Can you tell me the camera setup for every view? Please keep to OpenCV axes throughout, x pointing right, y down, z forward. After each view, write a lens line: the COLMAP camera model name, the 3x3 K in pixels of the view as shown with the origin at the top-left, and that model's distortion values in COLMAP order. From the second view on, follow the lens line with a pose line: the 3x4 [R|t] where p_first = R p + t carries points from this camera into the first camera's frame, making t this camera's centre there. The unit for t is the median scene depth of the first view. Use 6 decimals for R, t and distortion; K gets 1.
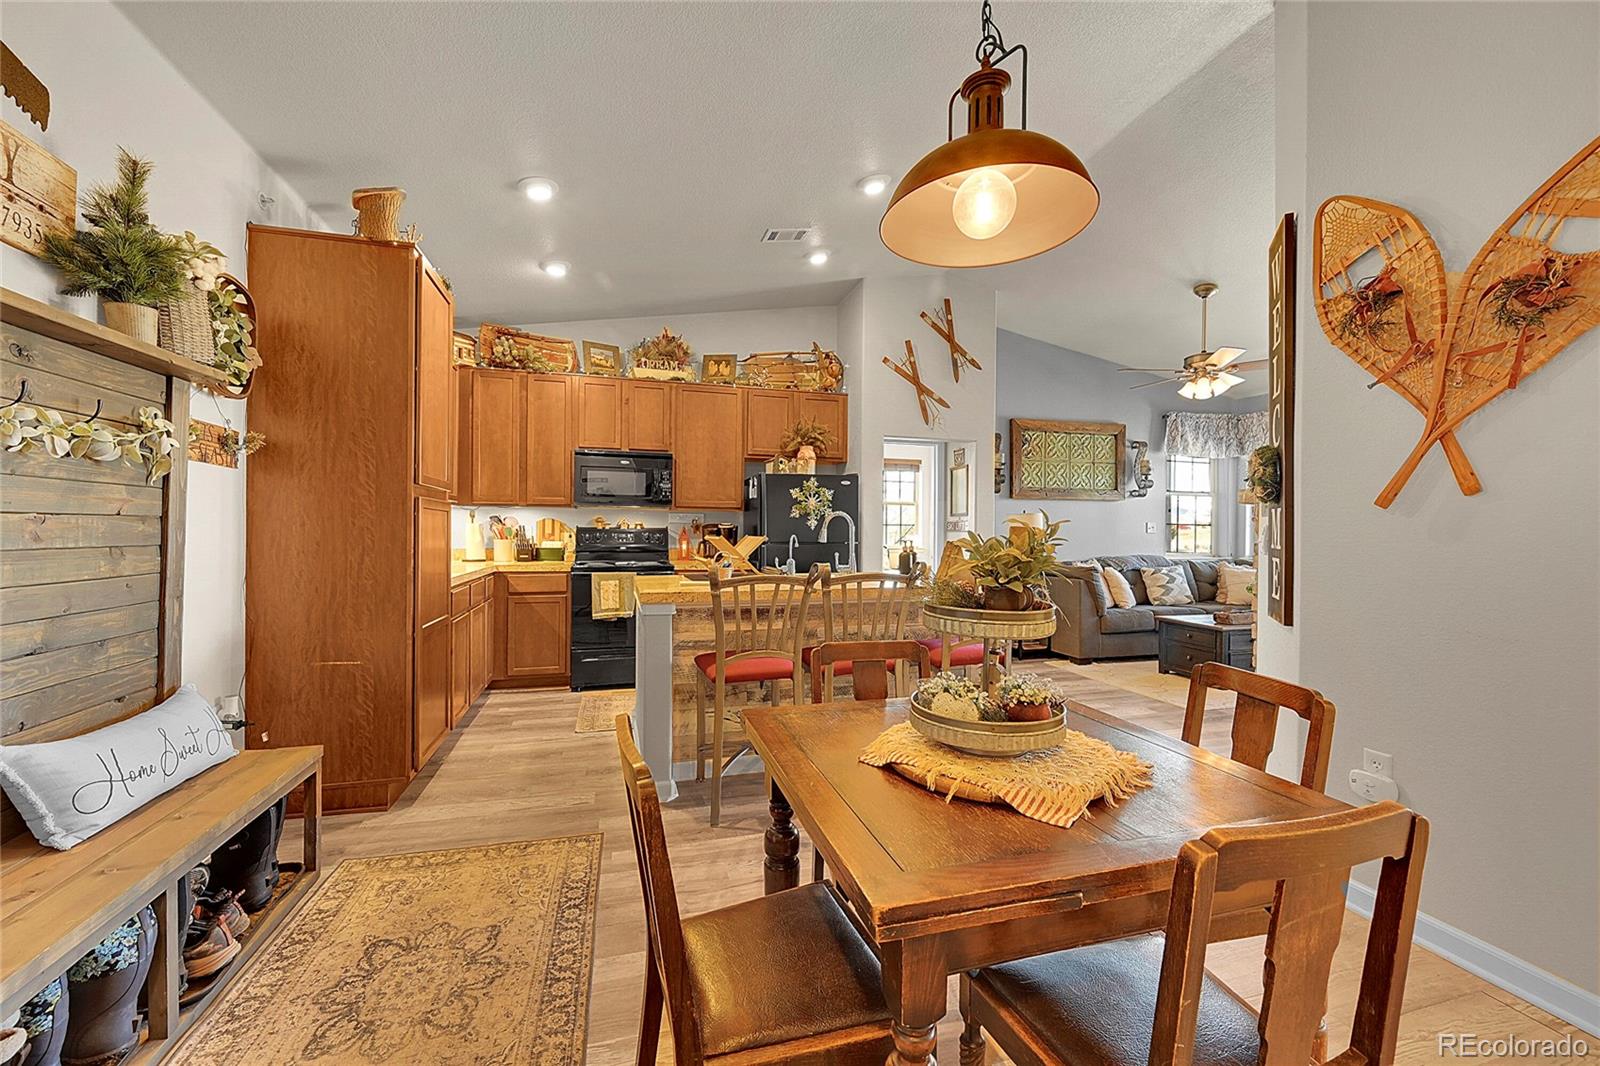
lens RADIAL K [[628.7, 0, 796.4], [0, 628.7, 532.7], [0, 0, 1]] dist [-0.001967, 0.000331]
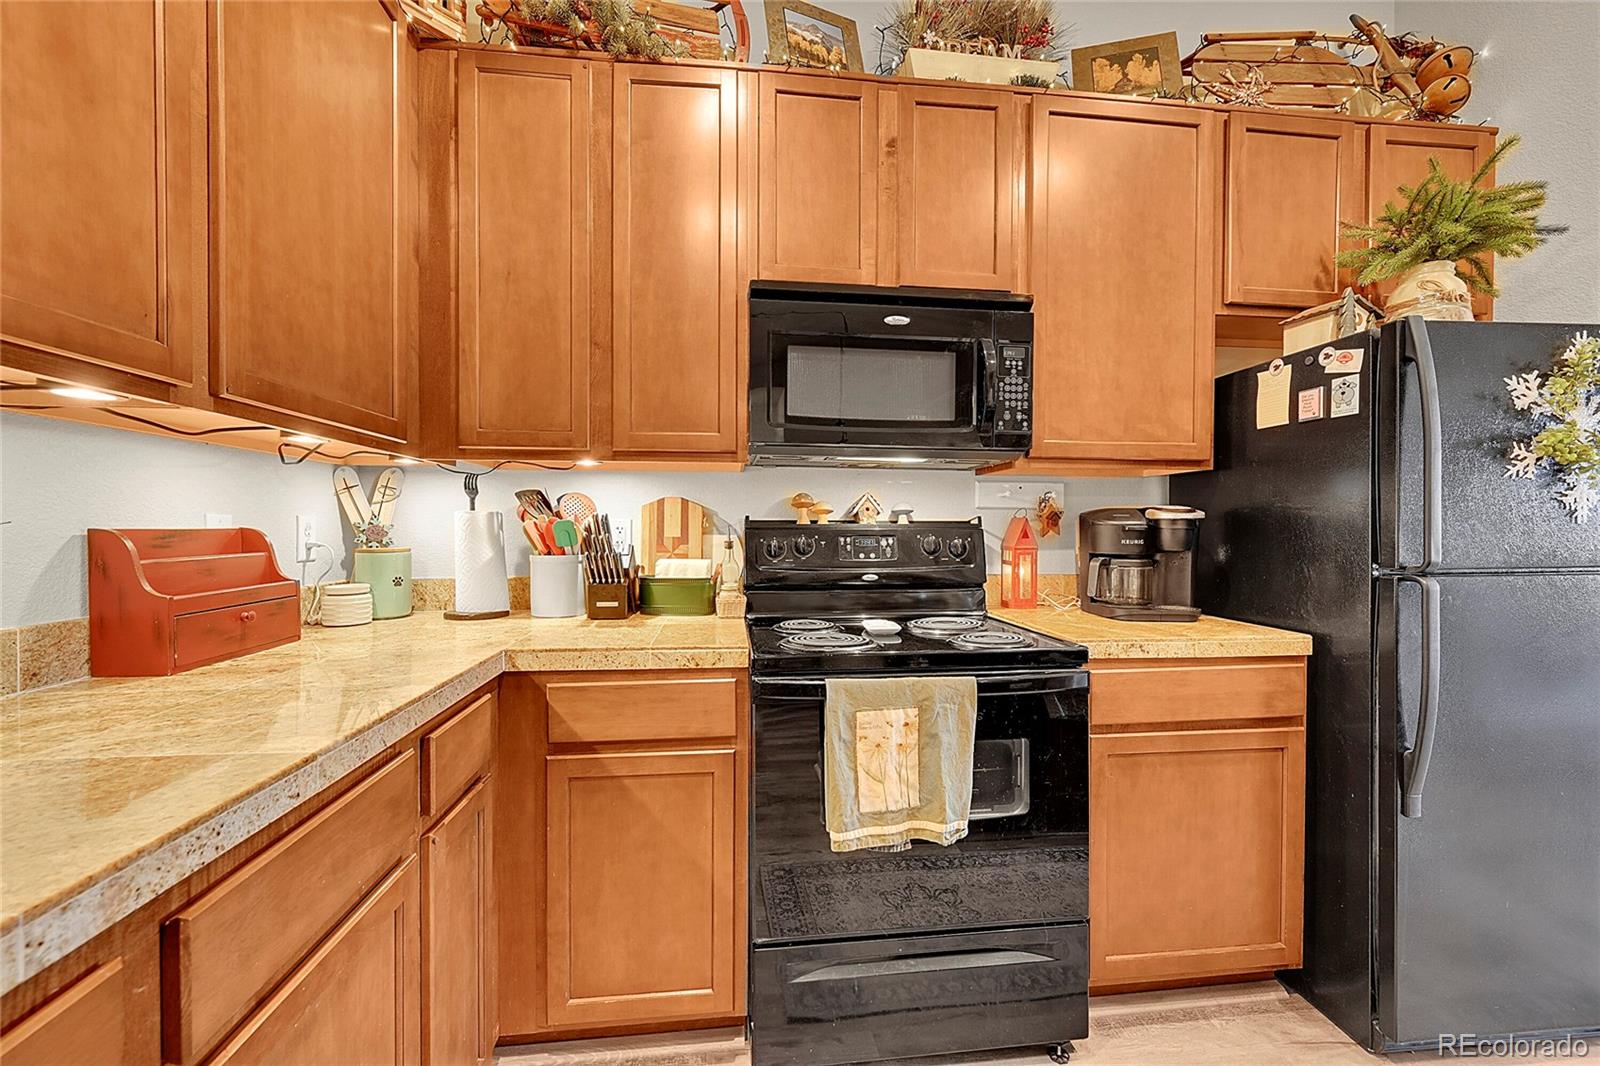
lens RADIAL K [[631.8, 0, 792.0], [0, 631.8, 531.6], [0, 0, 1]] dist [0.001069, 0.000163]
pose [[0.985541, -0.002863, -0.169412, -0.270120], [0.004034, 0.999970, 0.006567, -0.004436], [0.169388, -0.007155, 0.985523, 0.664854]]
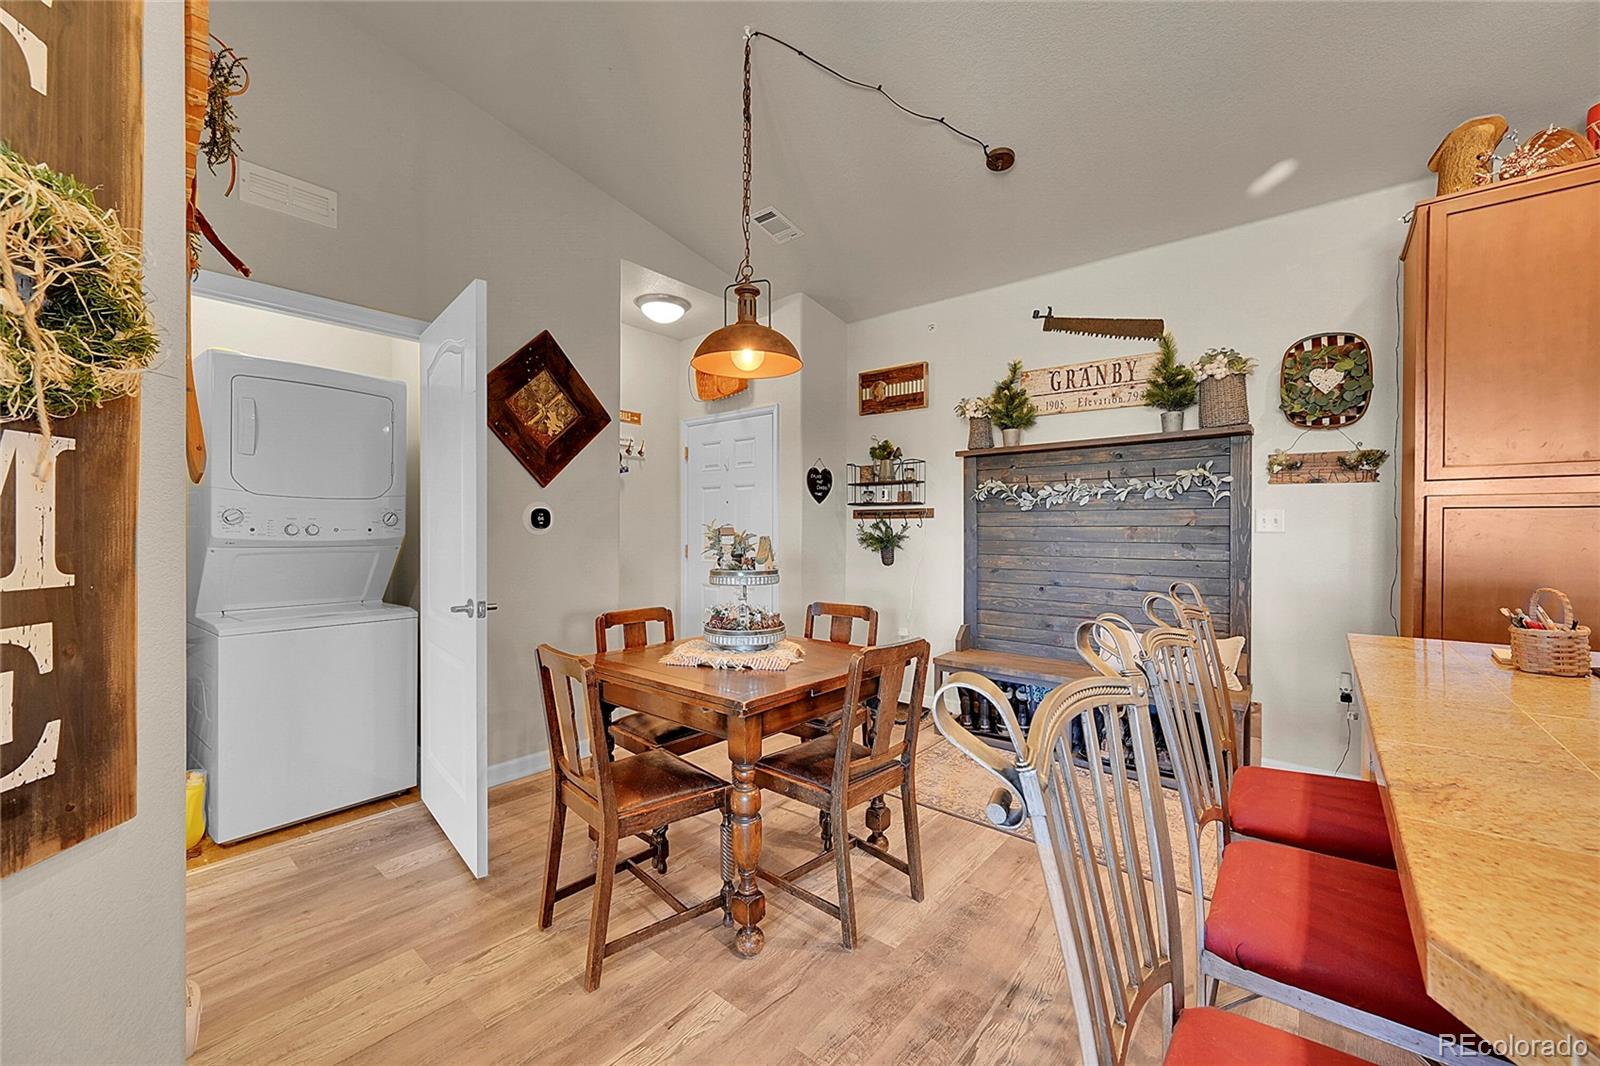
lens RADIAL K [[628.7, 0, 796.4], [0, 628.7, 532.7], [0, 0, 1]] dist [-0.001967, 0.000331]
pose [[-0.828288, -0.008015, -0.560245, 0.311565], [-0.011573, 0.999929, 0.002805, -0.000260], [0.560183, 0.008807, -0.828322, 0.675123]]
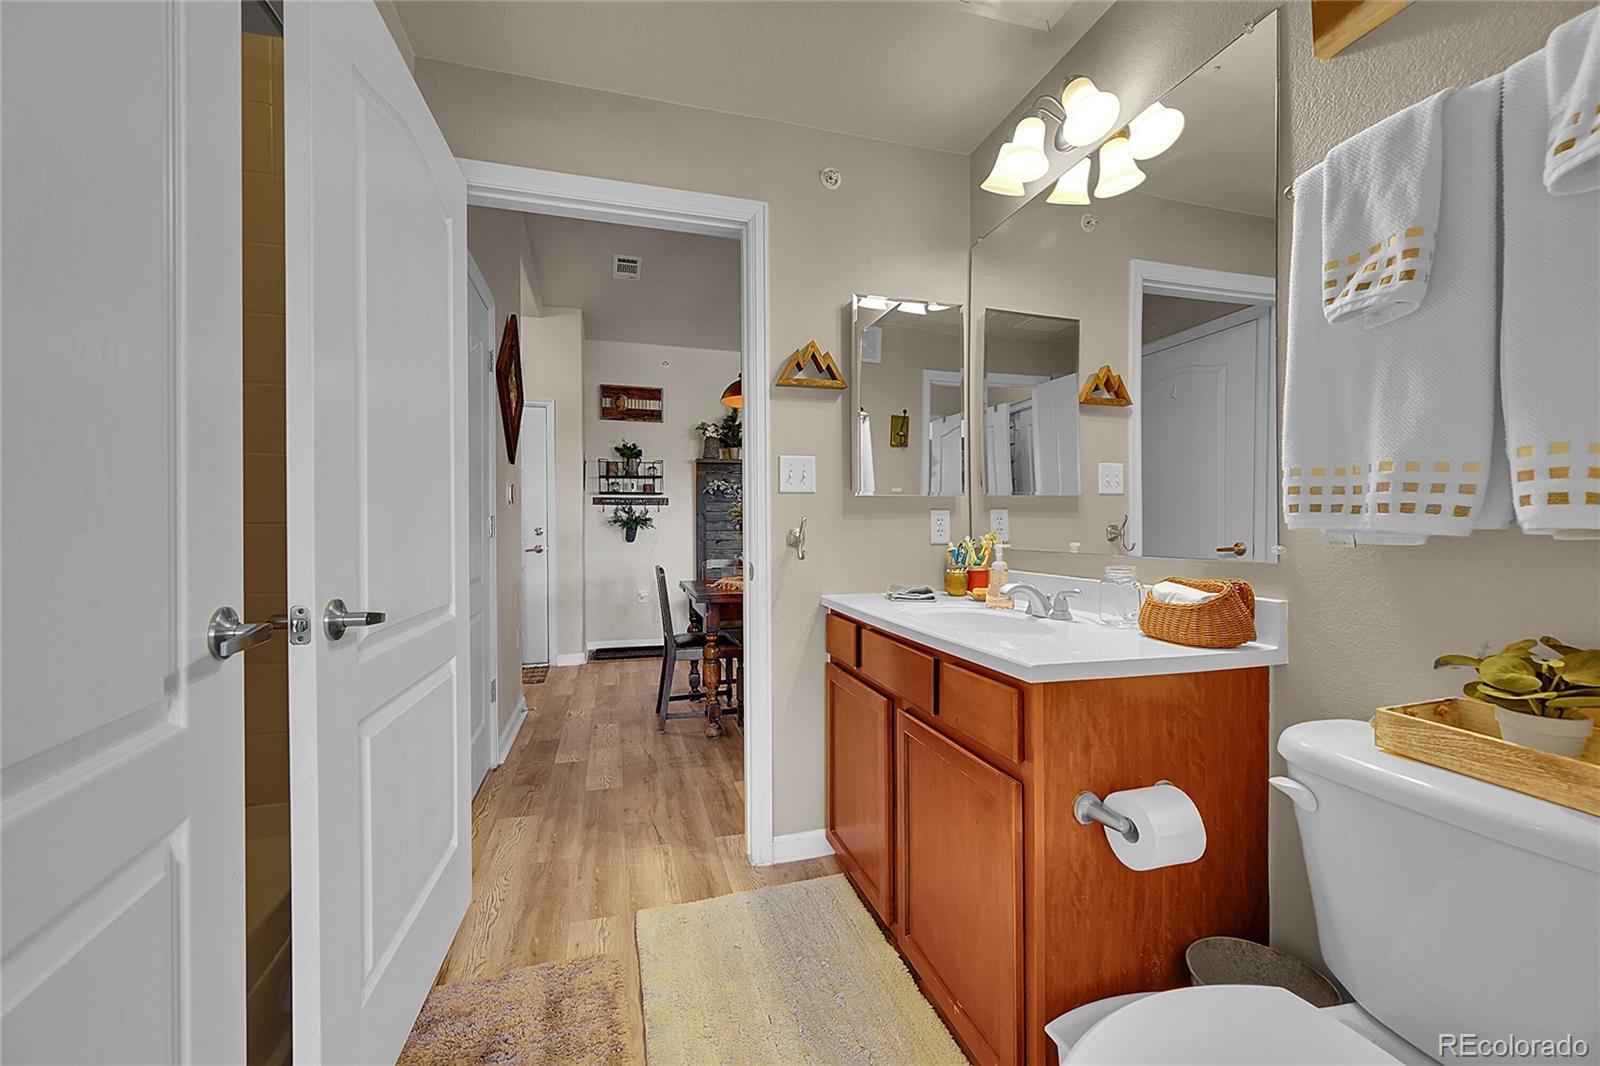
lens RADIAL K [[631.8, 0, 792.0], [0, 631.8, 531.6], [0, 0, 1]] dist [0.001069, 0.000163]
pose [[-0.004074, -0.000596, -0.999992, 0.835865], [-0.001221, 0.999999, -0.000591, 0.028893], [0.999991, 0.001218, -0.004075, 0.303991]]
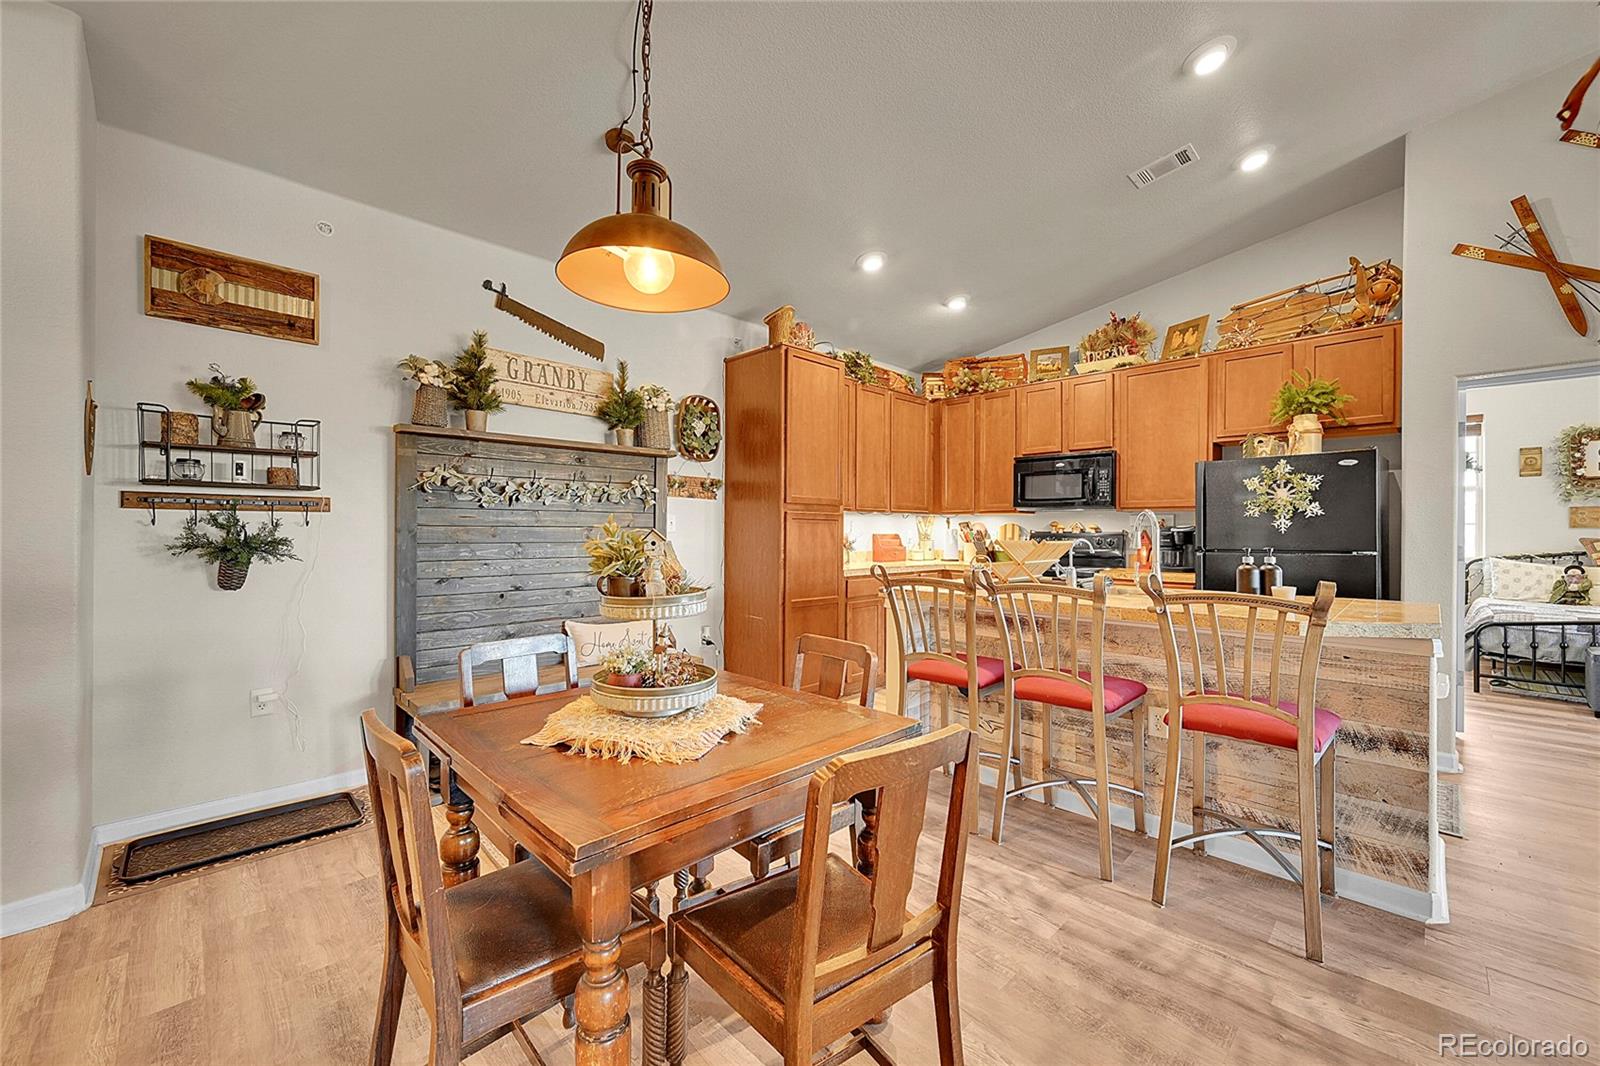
lens RADIAL K [[628.7, 0, 796.4], [0, 628.7, 532.7], [0, 0, 1]] dist [-0.001967, 0.000331]
pose [[0.475915, -0.003466, -0.879484, 0.390872], [-0.003875, 0.999974, -0.006038, 0.000872], [0.879483, 0.006281, 0.475889, 0.175105]]
